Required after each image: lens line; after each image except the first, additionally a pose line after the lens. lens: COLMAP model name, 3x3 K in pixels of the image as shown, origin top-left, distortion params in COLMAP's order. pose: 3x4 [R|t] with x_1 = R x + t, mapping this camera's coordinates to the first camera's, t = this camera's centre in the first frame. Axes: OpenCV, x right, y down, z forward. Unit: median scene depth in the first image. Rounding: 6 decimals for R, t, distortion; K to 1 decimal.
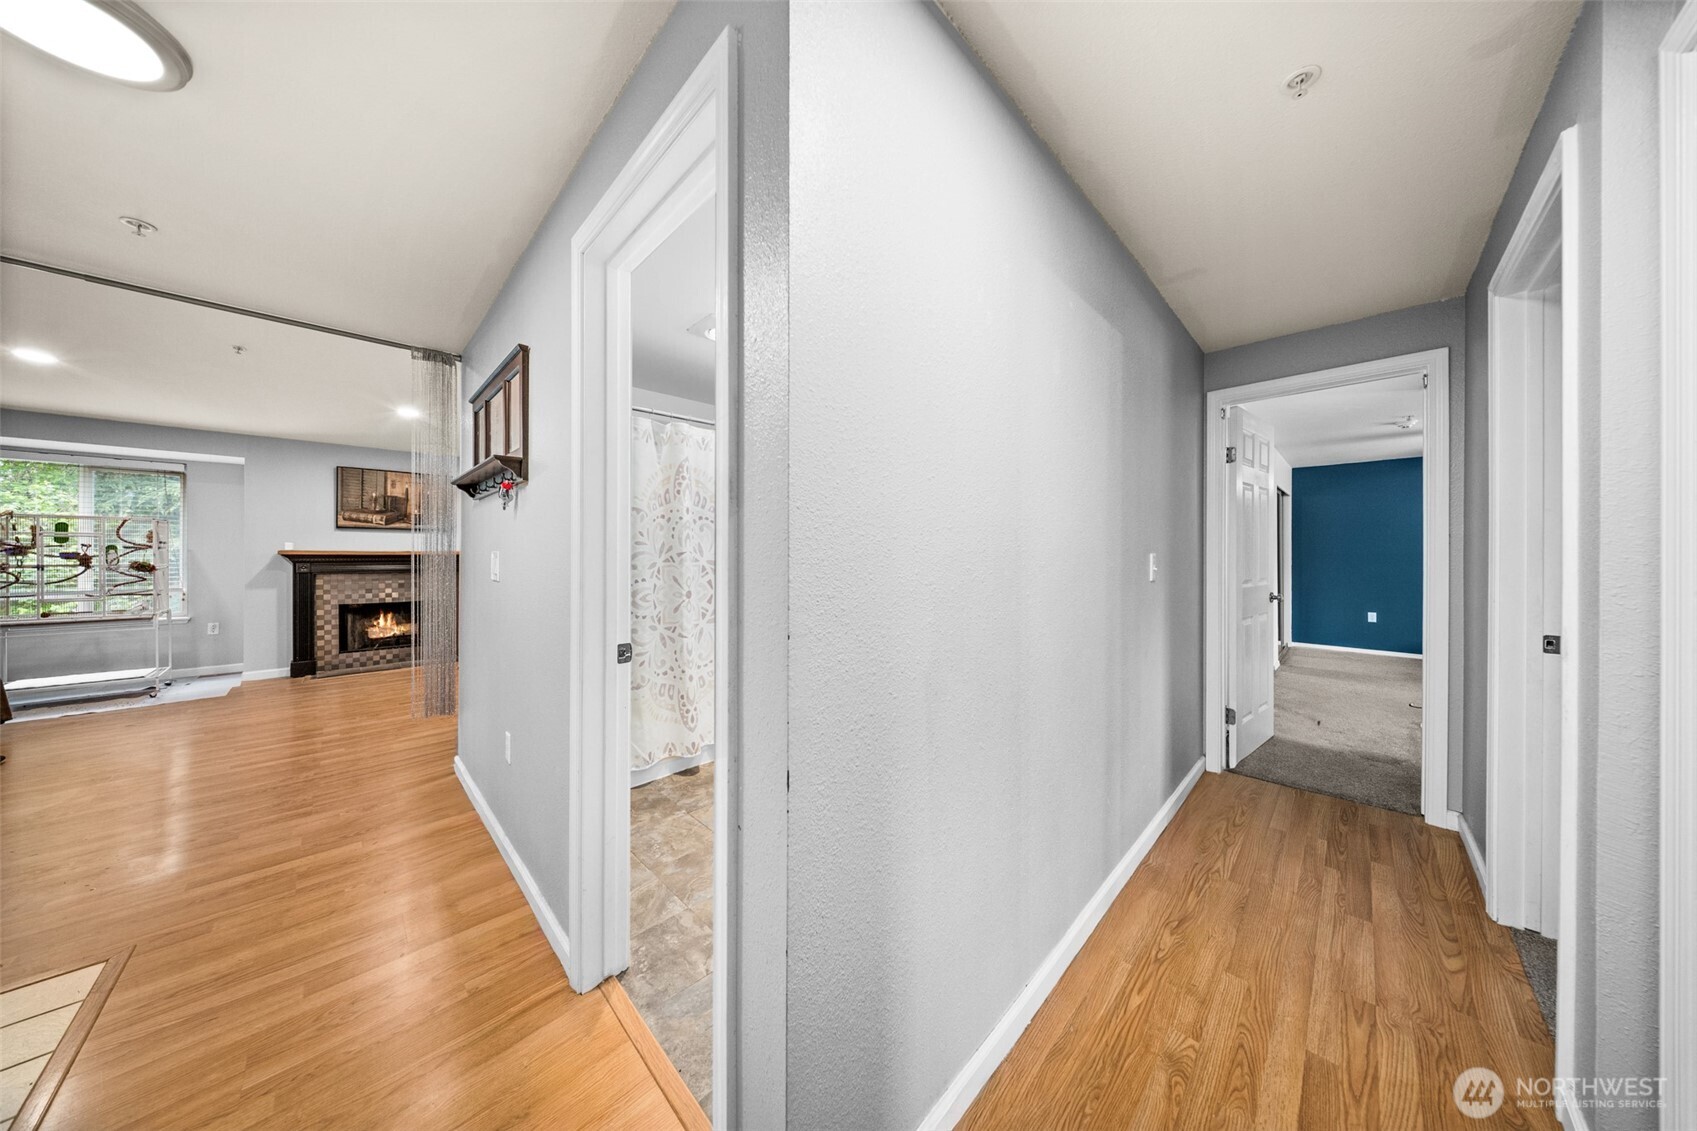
lens RADIAL K [[512.7, 0, 859.4], [0, 512.7, 553.4], [0, 0, 1]] dist [0.000140, -0.000098]
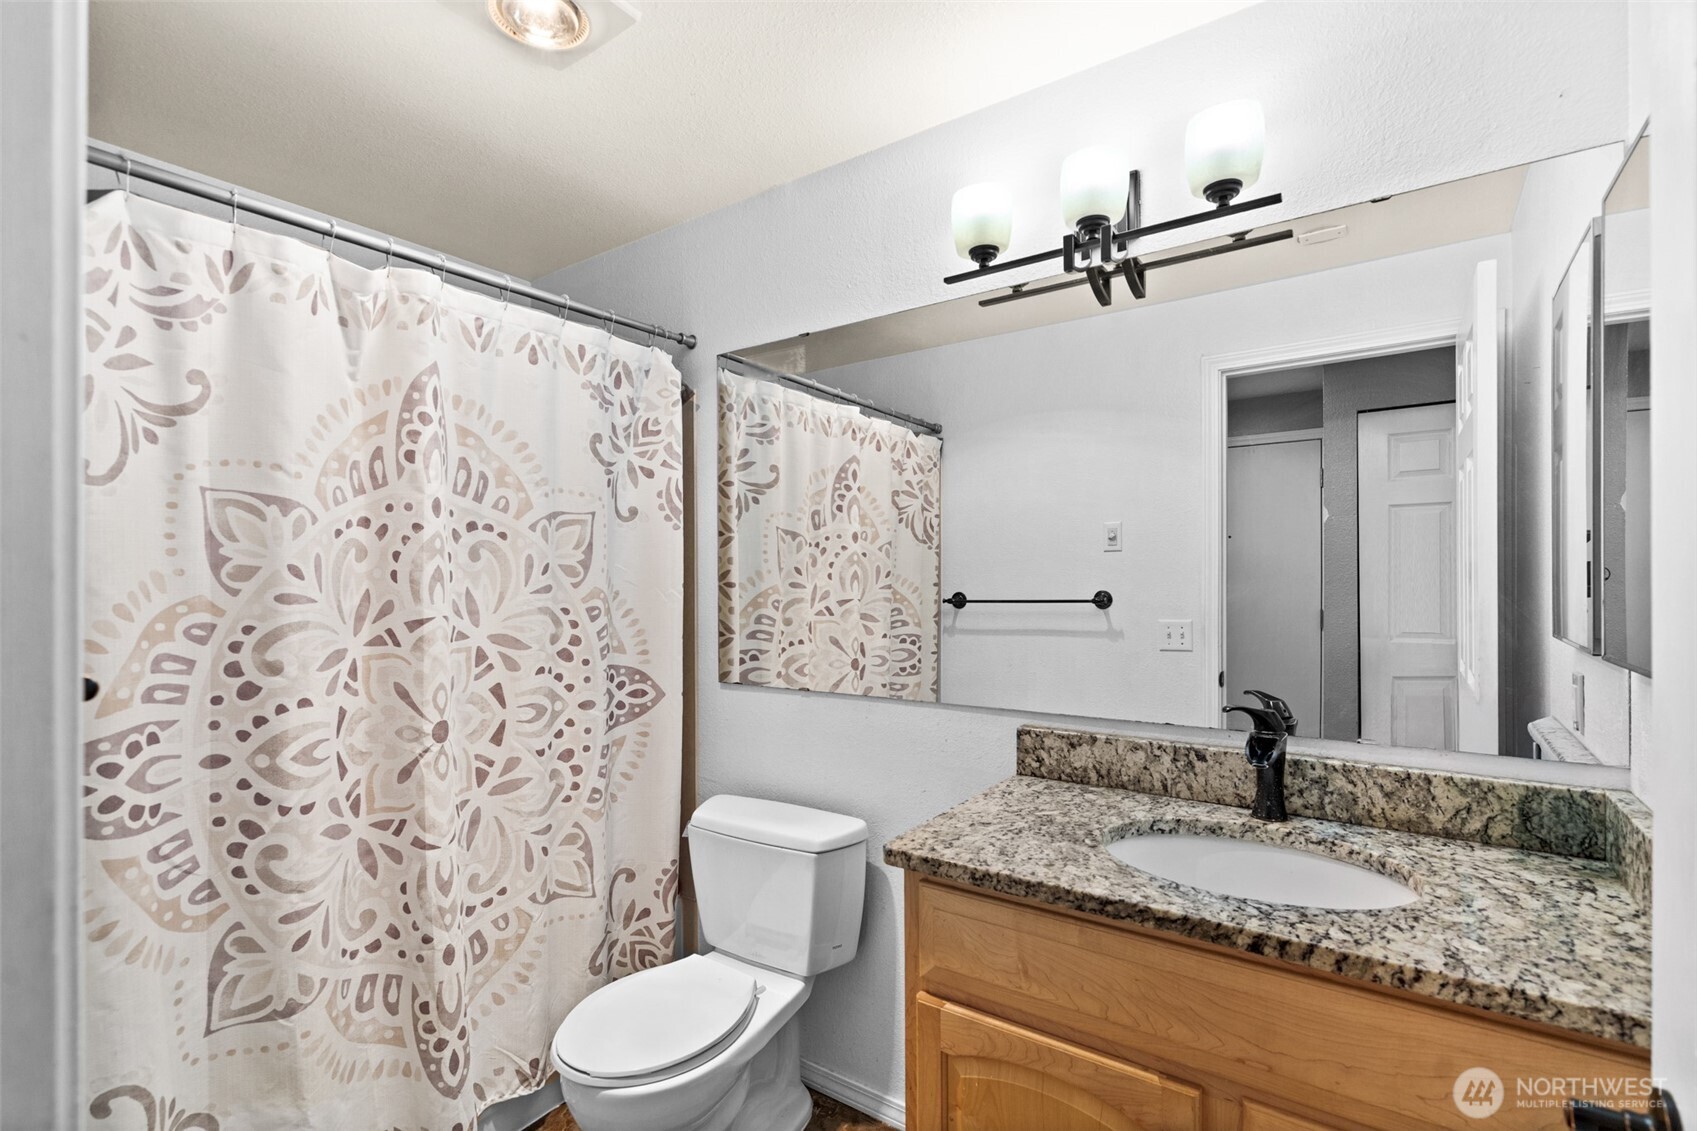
lens RADIAL K [[784.1, 0, 842.4], [0, 784.1, 573.5], [0, 0, 1]] dist [-0.007304, 0.002664]
pose [[0.987307, -0.007120, 0.158664, -0.133732], [0.007994, 0.999956, -0.004872, -0.029651], [-0.158622, 0.006079, 0.987321, 0.390188]]
